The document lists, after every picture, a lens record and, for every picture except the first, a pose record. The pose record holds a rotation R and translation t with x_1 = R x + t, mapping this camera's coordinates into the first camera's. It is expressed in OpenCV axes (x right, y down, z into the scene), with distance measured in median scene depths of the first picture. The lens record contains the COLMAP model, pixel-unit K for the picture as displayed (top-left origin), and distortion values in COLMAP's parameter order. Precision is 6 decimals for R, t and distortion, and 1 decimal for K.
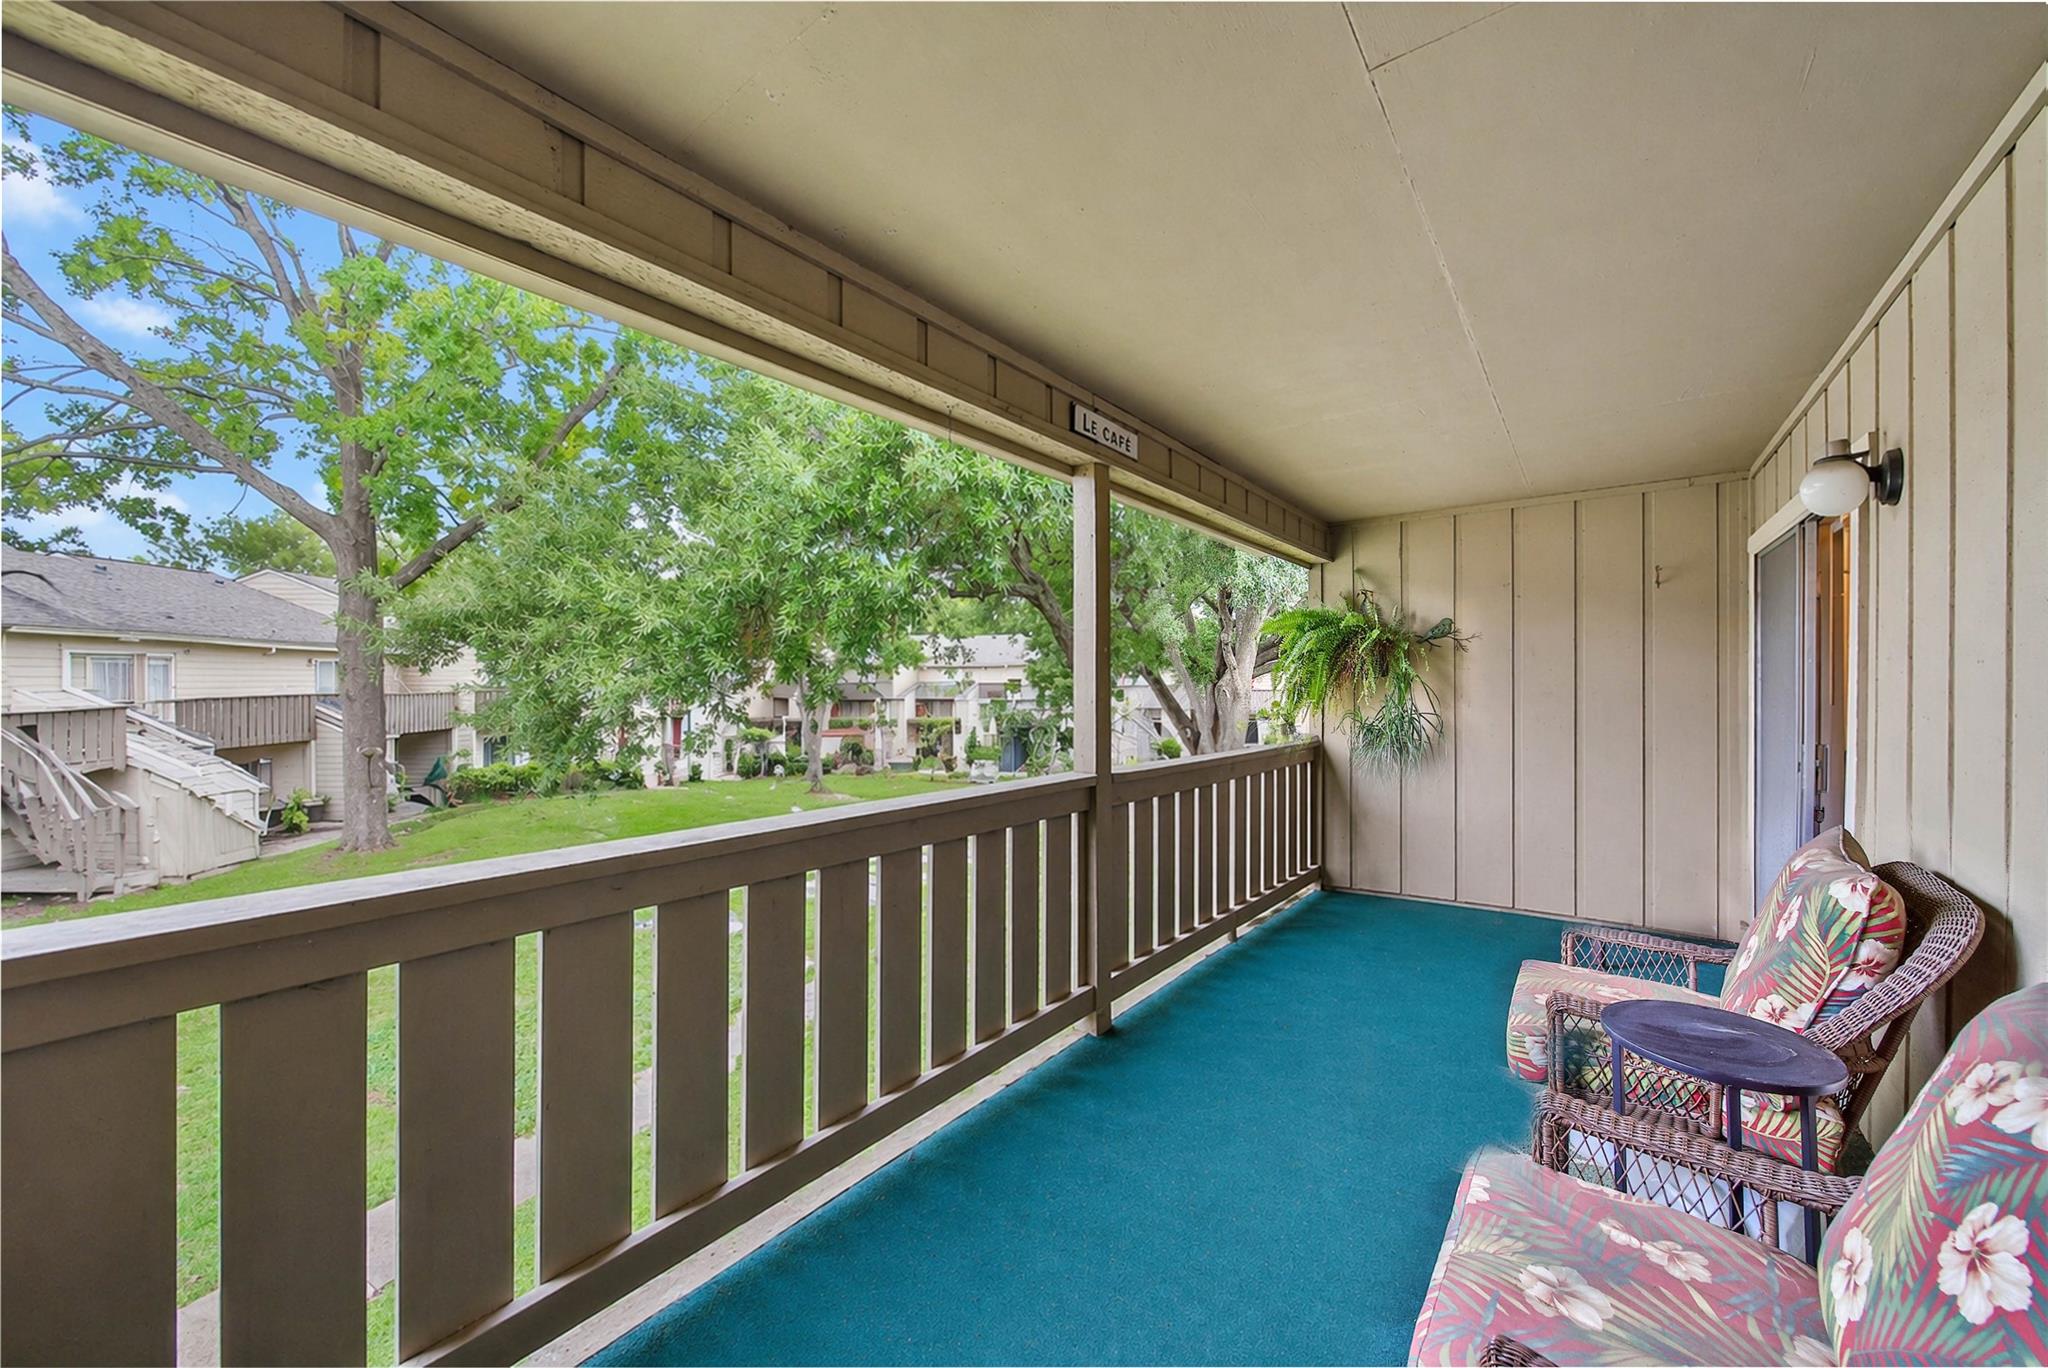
lens RADIAL K [[798.9, 0, 1047.4], [0, 798.9, 672.2], [0, 0, 1]] dist [-0.000068, 0.000120]
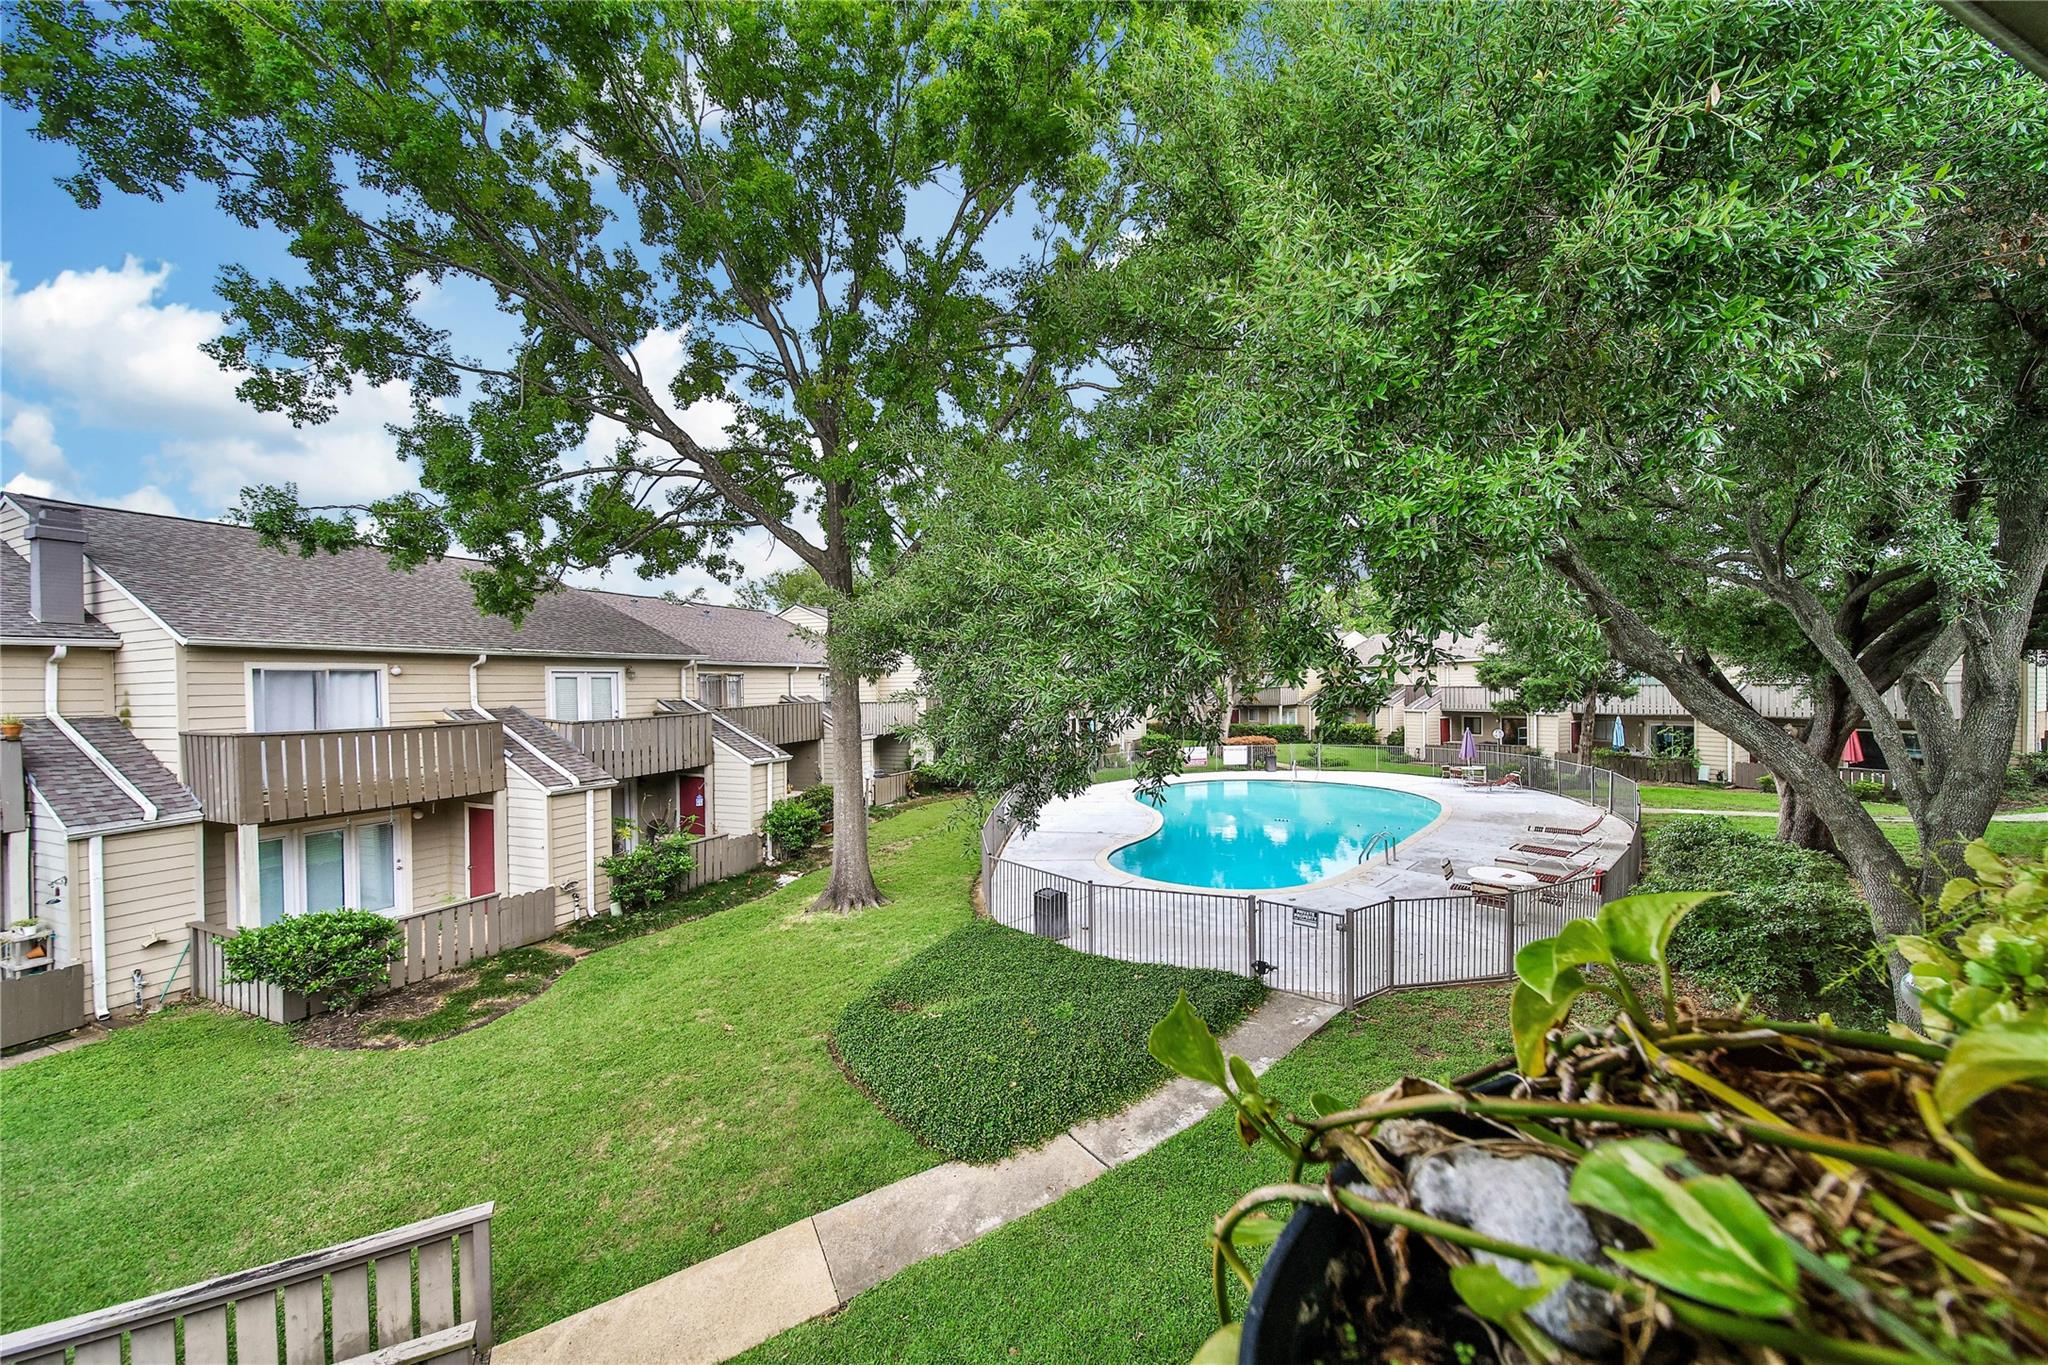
lens RADIAL K [[745.9, 0, 1024.0], [0, 745.9, 682.5], [0, 0, 1]] dist [0.000034, 0.000010]
pose [[0.875967, -0.018194, -0.482028, -0.101230], [0.021384, 0.999771, 0.001123, 0.003152], [0.481897, -0.011292, 0.876155, 0.165183]]
